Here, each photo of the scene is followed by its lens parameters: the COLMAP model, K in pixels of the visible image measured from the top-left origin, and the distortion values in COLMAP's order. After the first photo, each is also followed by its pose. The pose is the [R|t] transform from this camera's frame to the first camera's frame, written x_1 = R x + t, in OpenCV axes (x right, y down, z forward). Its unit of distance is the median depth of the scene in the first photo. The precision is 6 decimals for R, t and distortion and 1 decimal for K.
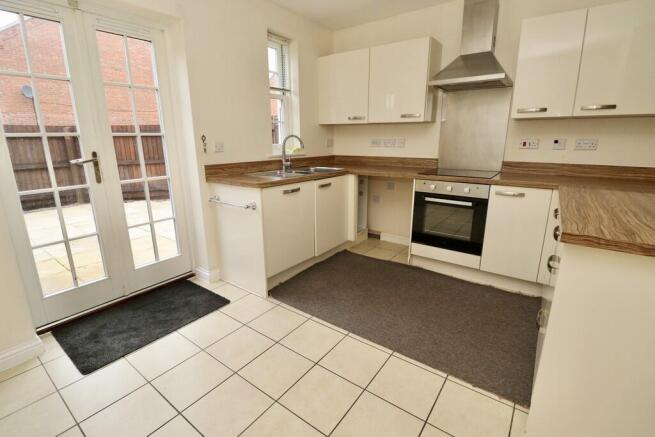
lens RADIAL K [[302.4, 0, 328.3], [0, 302.4, 211.8], [0, 0, 1]] dist [-0.003794, -0.001374]
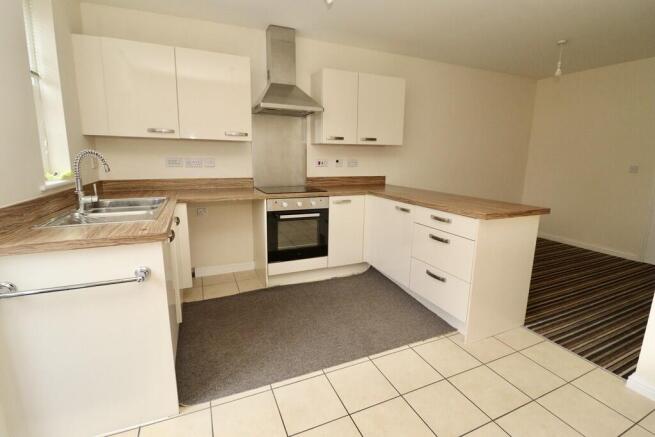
lens RADIAL K [[302.4, 0, 328.3], [0, 302.4, 211.8], [0, 0, 1]] dist [-0.003794, -0.001374]
pose [[0.503773, -0.143294, 0.851868, -0.455655], [0.192865, 0.979911, 0.050777, -0.079213], [-0.842031, 0.138716, 0.521289, 0.325190]]
